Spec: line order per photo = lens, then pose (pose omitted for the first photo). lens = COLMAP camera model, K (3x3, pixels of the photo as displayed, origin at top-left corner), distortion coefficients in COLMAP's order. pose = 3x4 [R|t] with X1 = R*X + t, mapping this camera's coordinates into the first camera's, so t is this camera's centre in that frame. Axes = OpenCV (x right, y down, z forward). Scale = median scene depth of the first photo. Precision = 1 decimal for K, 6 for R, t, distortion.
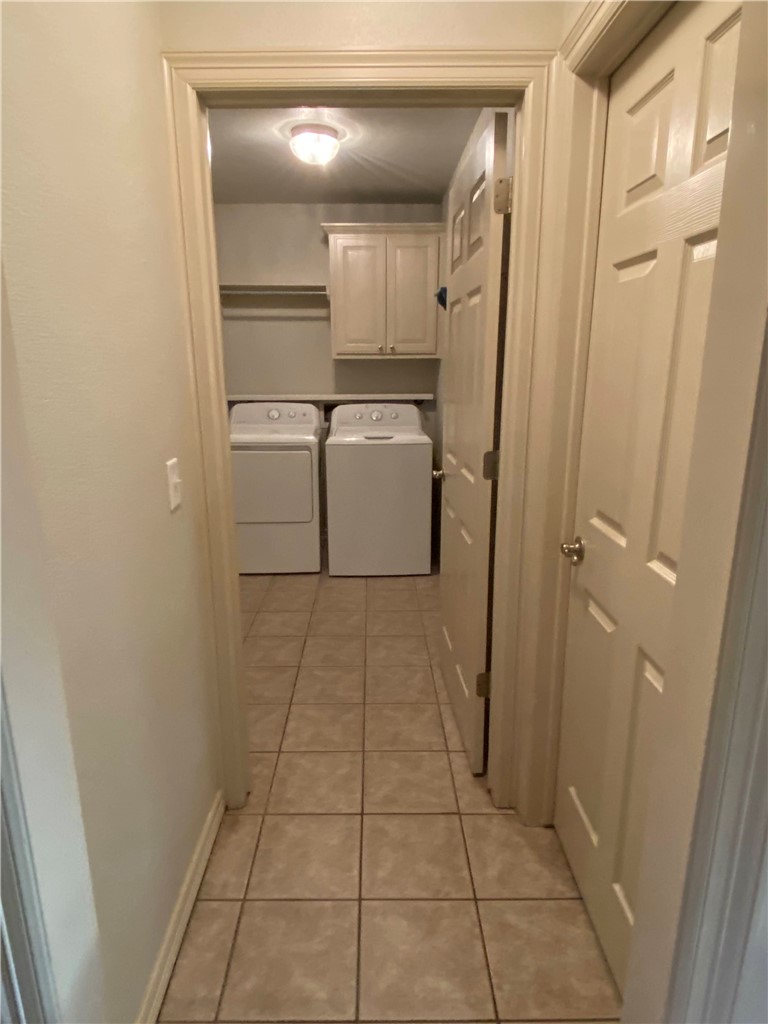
lens RADIAL K [[608.4, 0, 381.8], [0, 608.4, 513.9], [0, 0, 1]] dist [0.014997, -0.011017]
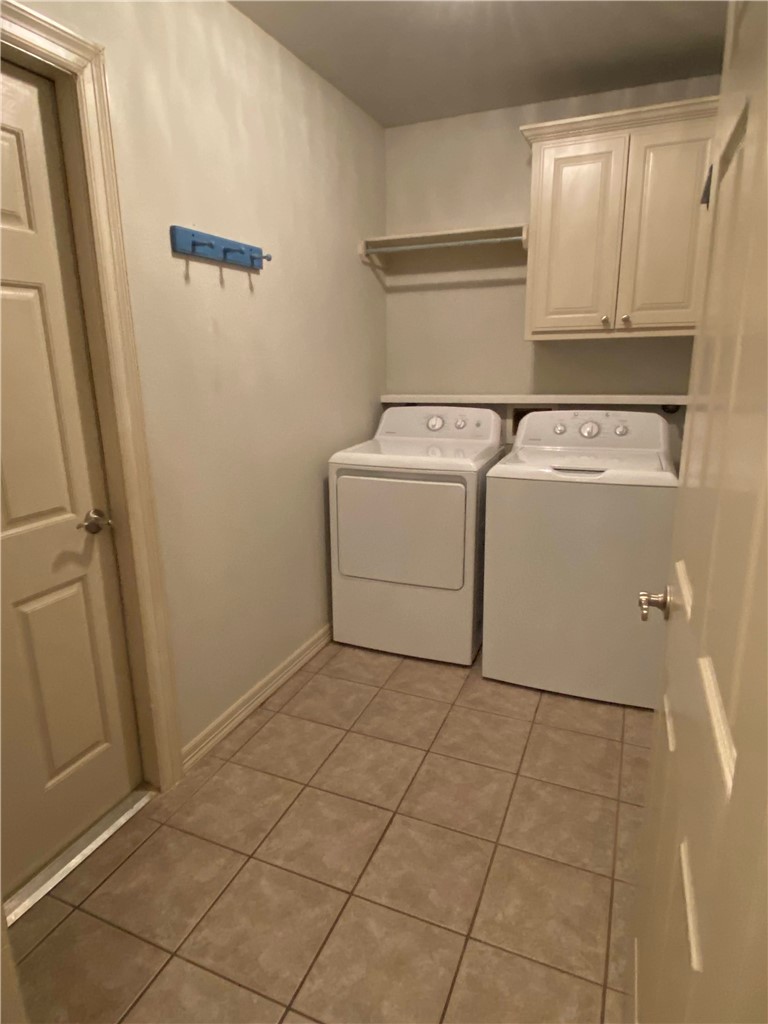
lens RADIAL K [[608.4, 0, 365.6], [0, 608.4, 510.0], [0, 0, 1]] dist [0.014997, -0.011017]
pose [[0.904279, 0.087486, -0.417883, 0.054056], [-0.086185, 0.996036, 0.022024, -0.075134], [0.418153, 0.016099, 0.908234, 0.344930]]
